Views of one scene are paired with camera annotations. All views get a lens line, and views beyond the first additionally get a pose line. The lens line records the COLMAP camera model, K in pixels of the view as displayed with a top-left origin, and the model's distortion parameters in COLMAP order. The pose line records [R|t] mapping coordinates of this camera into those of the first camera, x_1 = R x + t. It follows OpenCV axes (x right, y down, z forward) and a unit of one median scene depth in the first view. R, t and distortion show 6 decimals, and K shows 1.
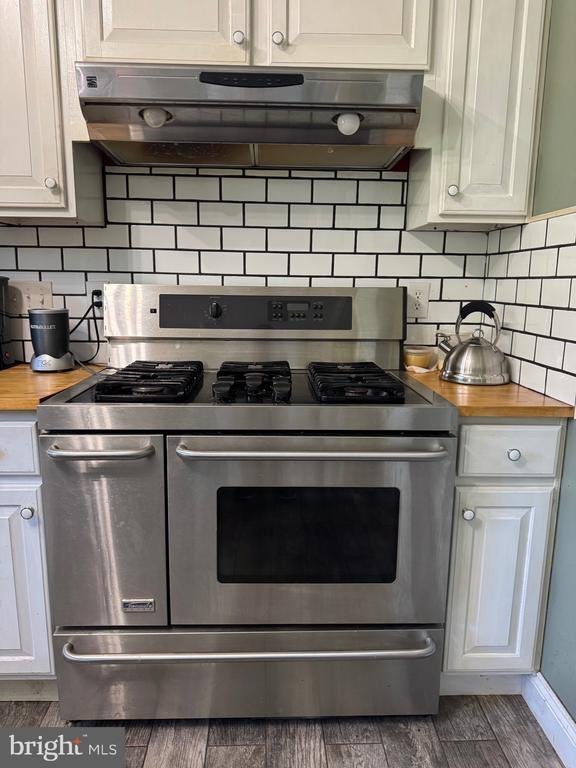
lens RADIAL K [[549.5, 0, 288.0], [0, 549.5, 384.0], [0, 0, 1]] dist [0.070646, -0.105822]
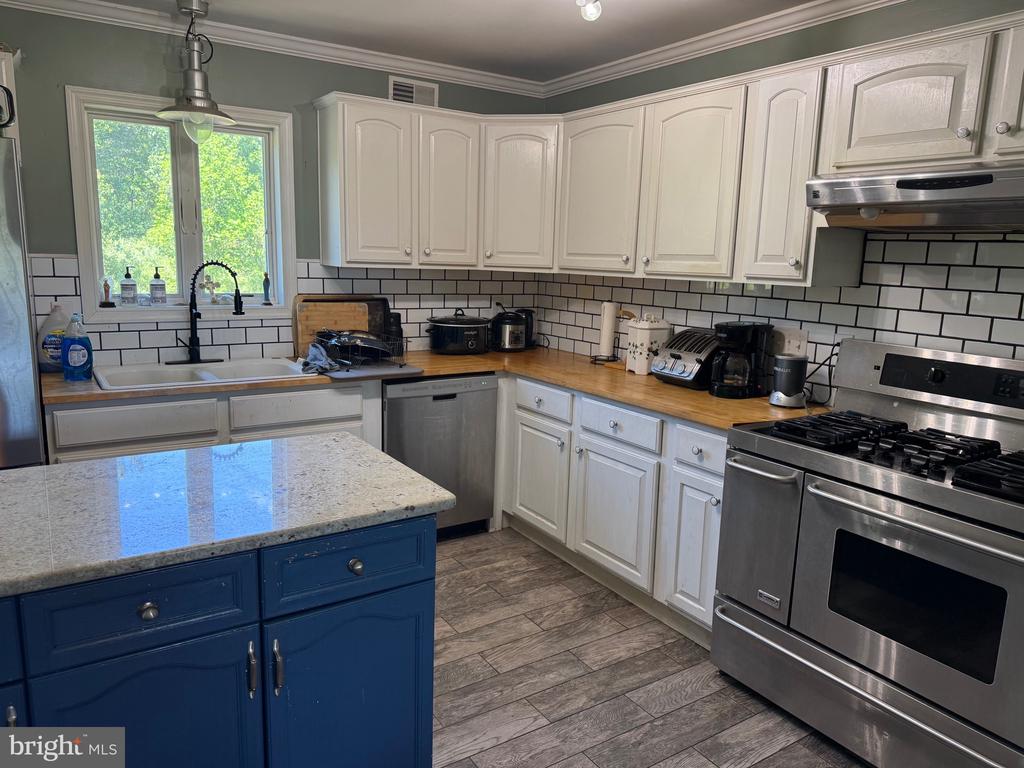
lens RADIAL K [[732.7, 0, 512.0], [0, 732.7, 384.0], [0, 0, 1]] dist [0.070646, -0.105822]
pose [[0.515553, 0.157752, -0.842211, 0.604030], [-0.184802, 0.980245, 0.070482, -0.072757], [0.836692, 0.119305, 0.534521, -0.351780]]
